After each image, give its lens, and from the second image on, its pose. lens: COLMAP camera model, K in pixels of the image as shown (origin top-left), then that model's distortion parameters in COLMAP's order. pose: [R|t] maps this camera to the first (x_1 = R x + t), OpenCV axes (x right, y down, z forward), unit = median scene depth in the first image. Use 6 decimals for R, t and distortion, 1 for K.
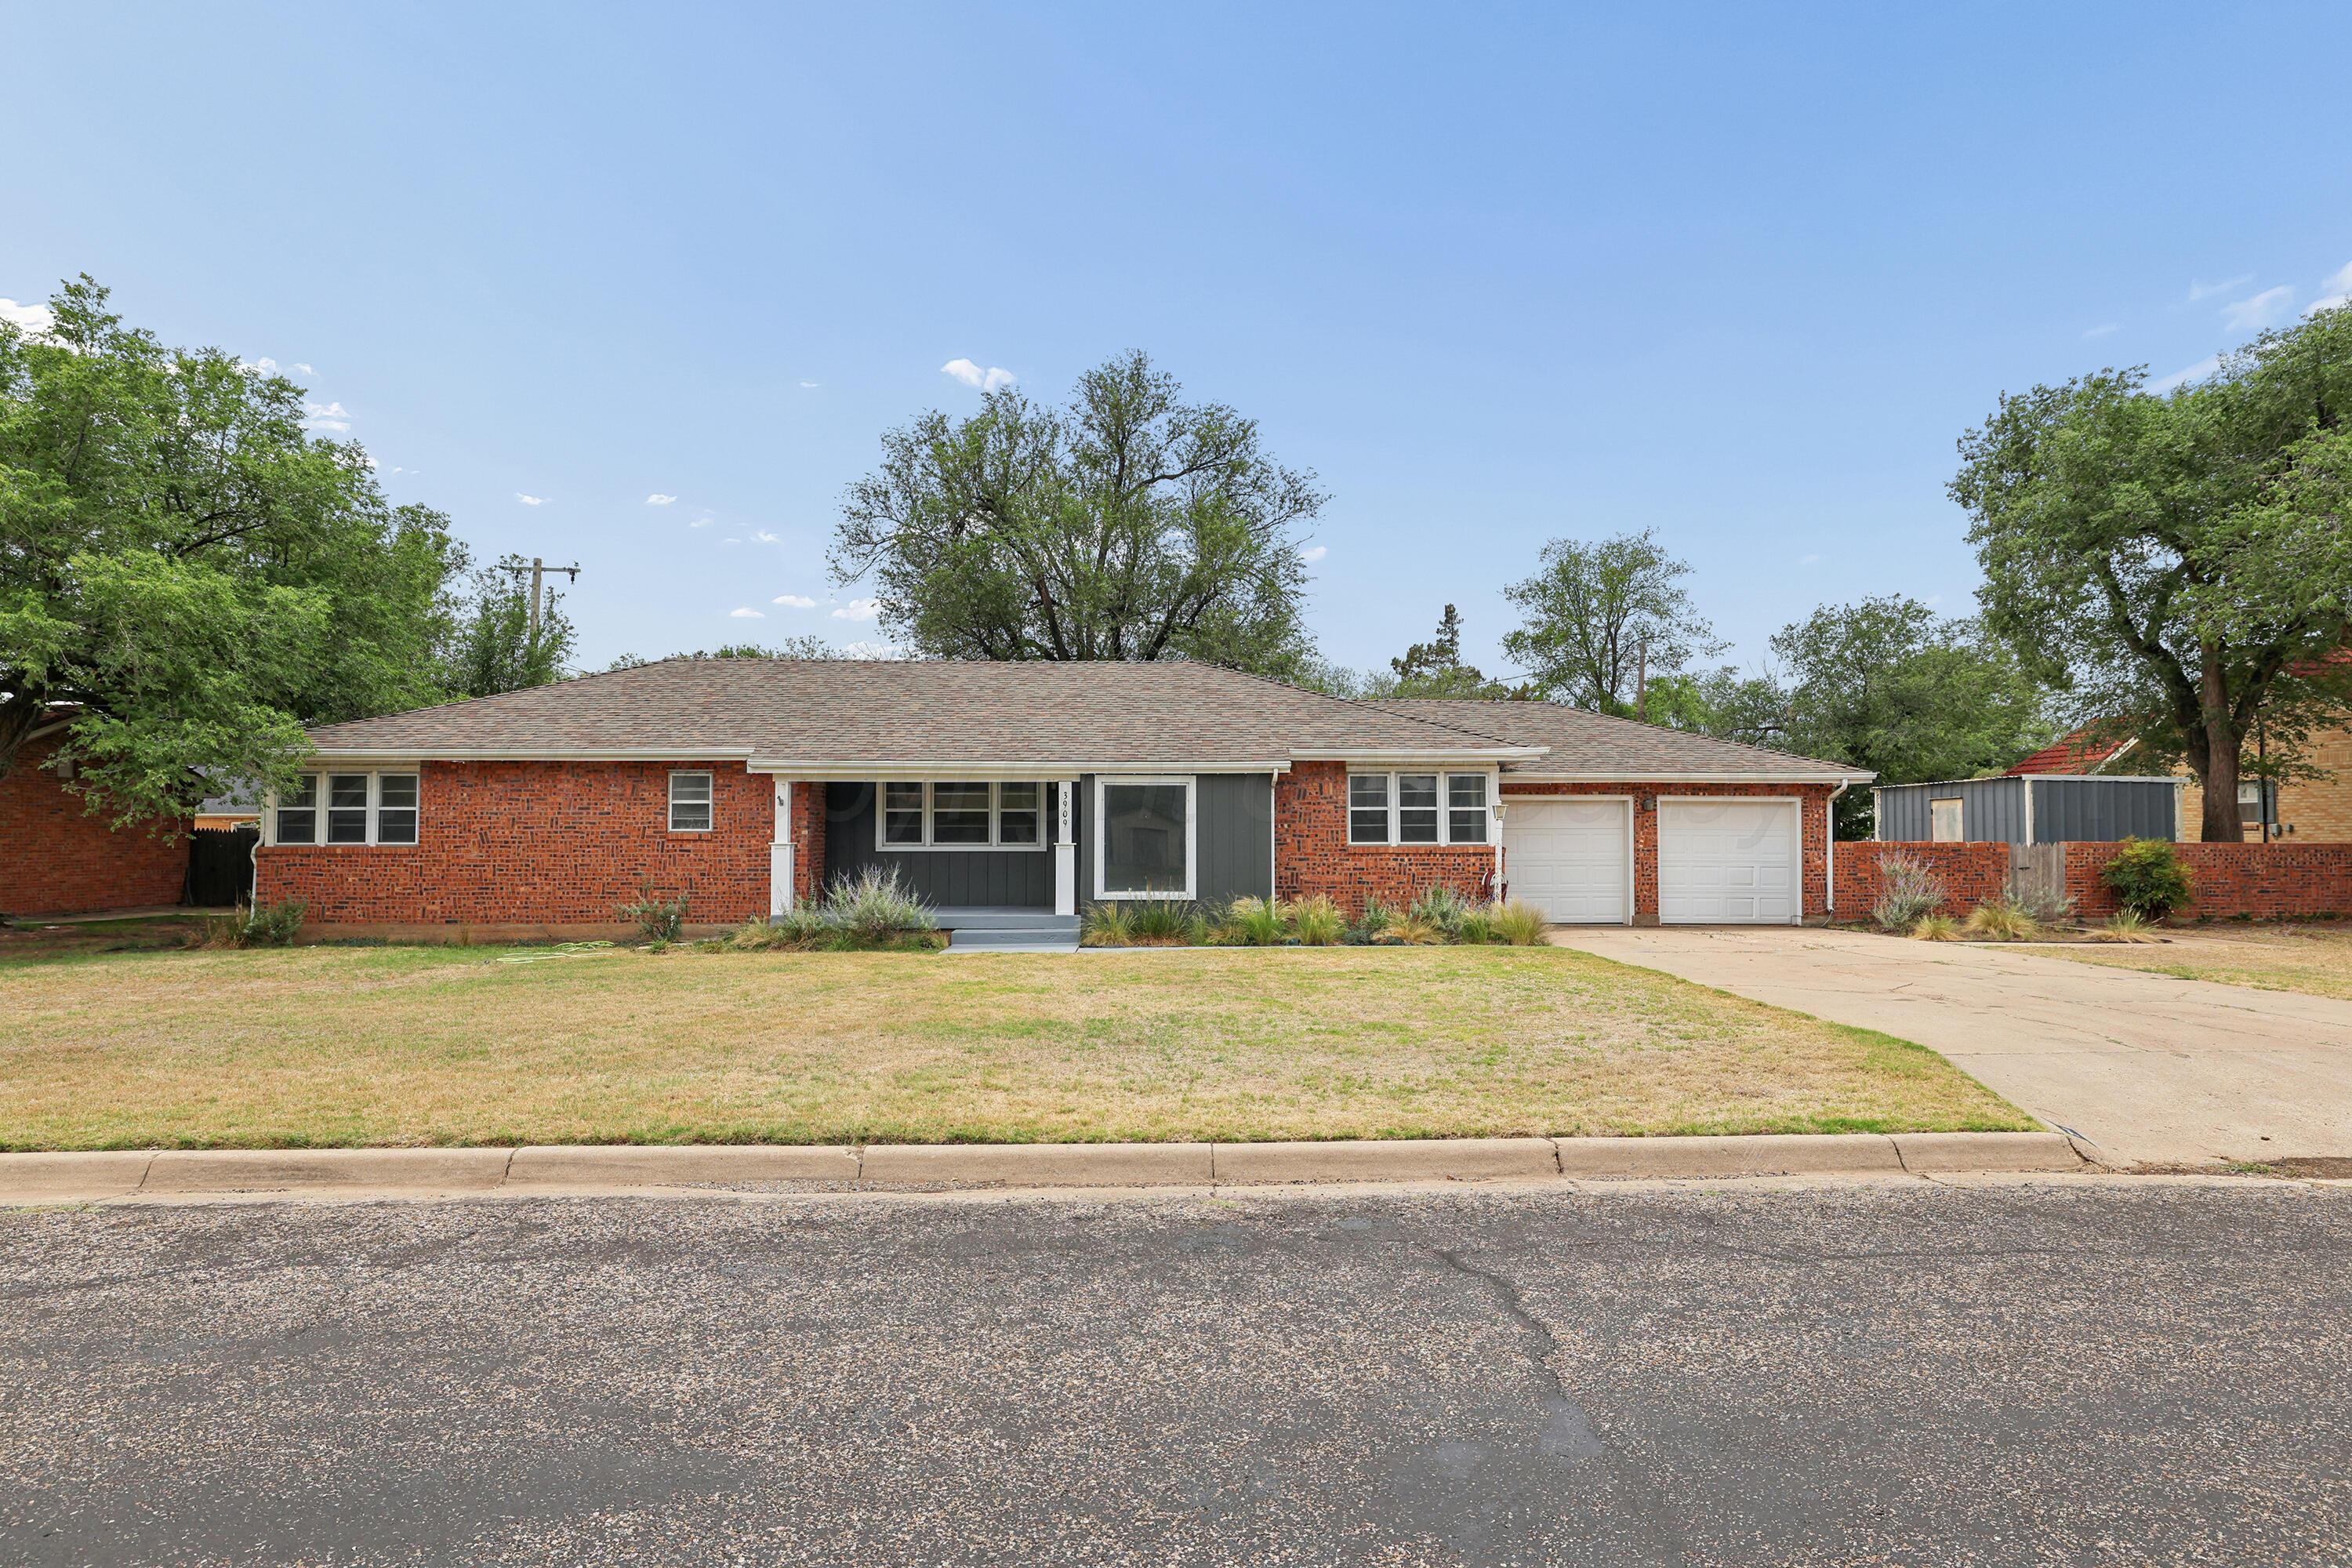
lens RADIAL K [[1324.3, 0, 1176.0], [0, 1324.3, 784.0], [0, 0, 1]] dist [-0.038413, 0.034198]
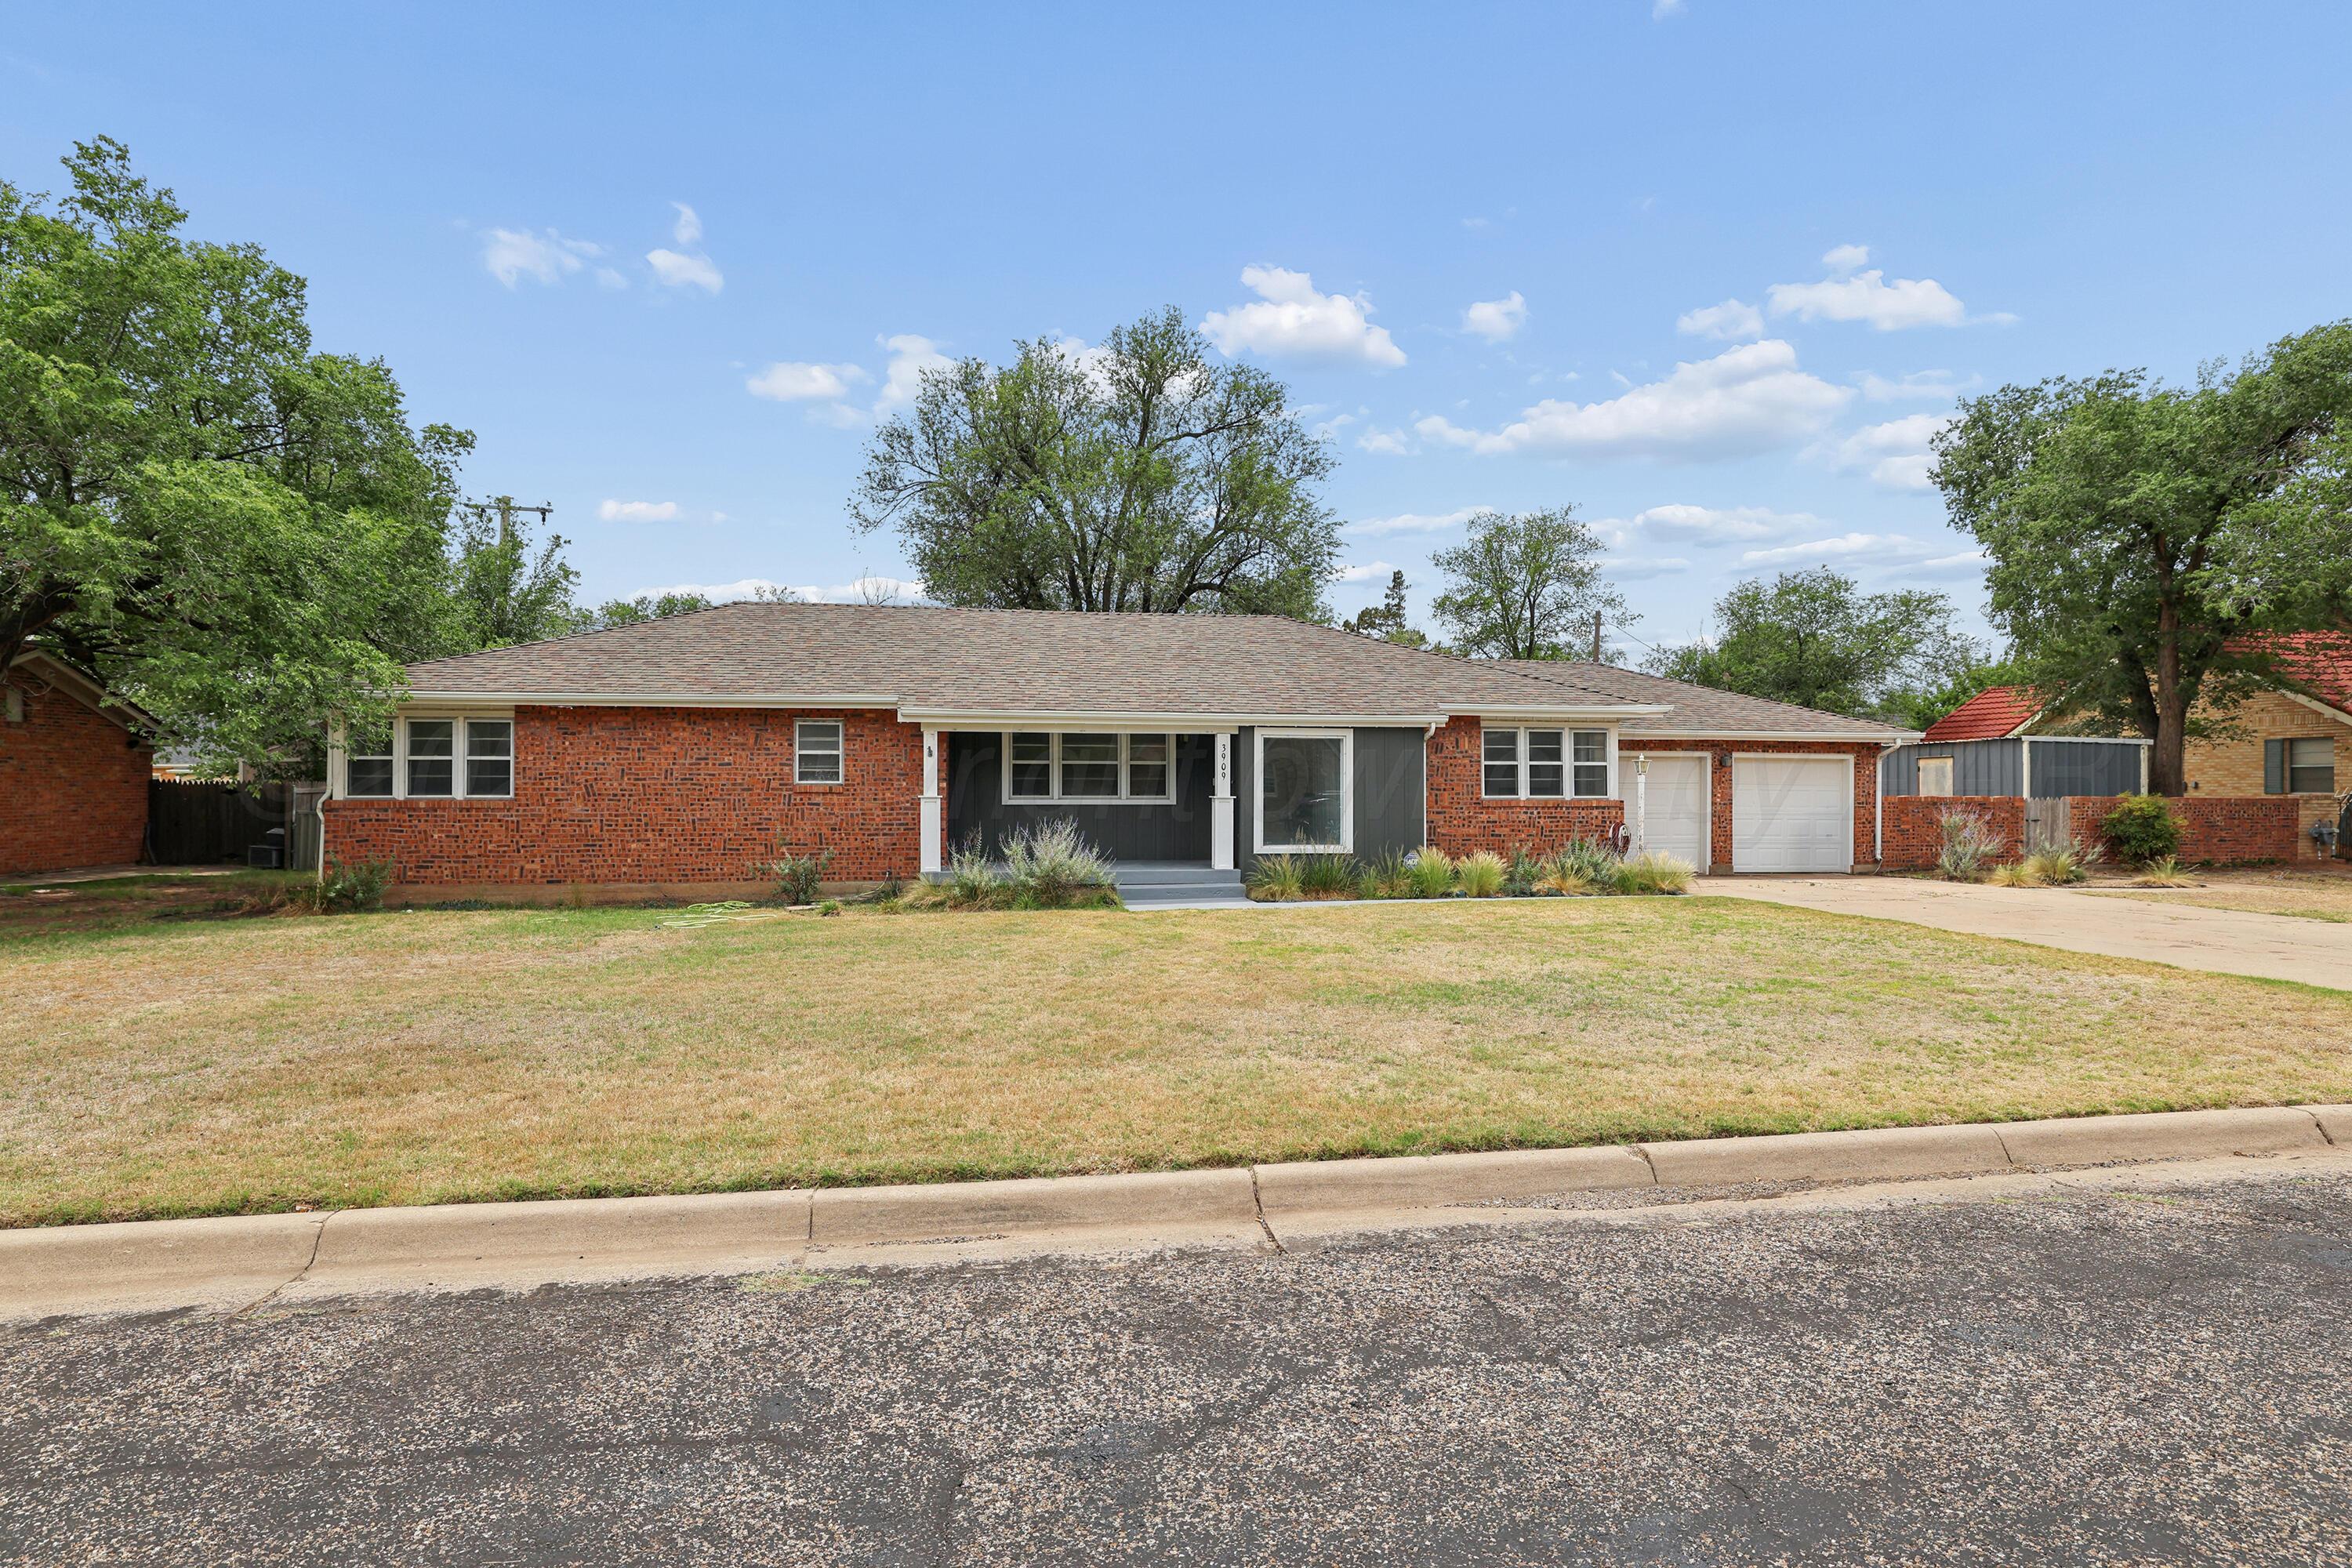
lens RADIAL K [[1239.4, 0, 1176.0], [0, 1239.4, 784.0], [0, 0, 1]] dist [-0.048623, 0.034505]
pose [[0.989999, 0.002551, 0.141052, -0.241238], [-0.007508, 0.999372, 0.034617, 0.003734], [-0.140875, -0.035329, 0.989397, 0.091748]]
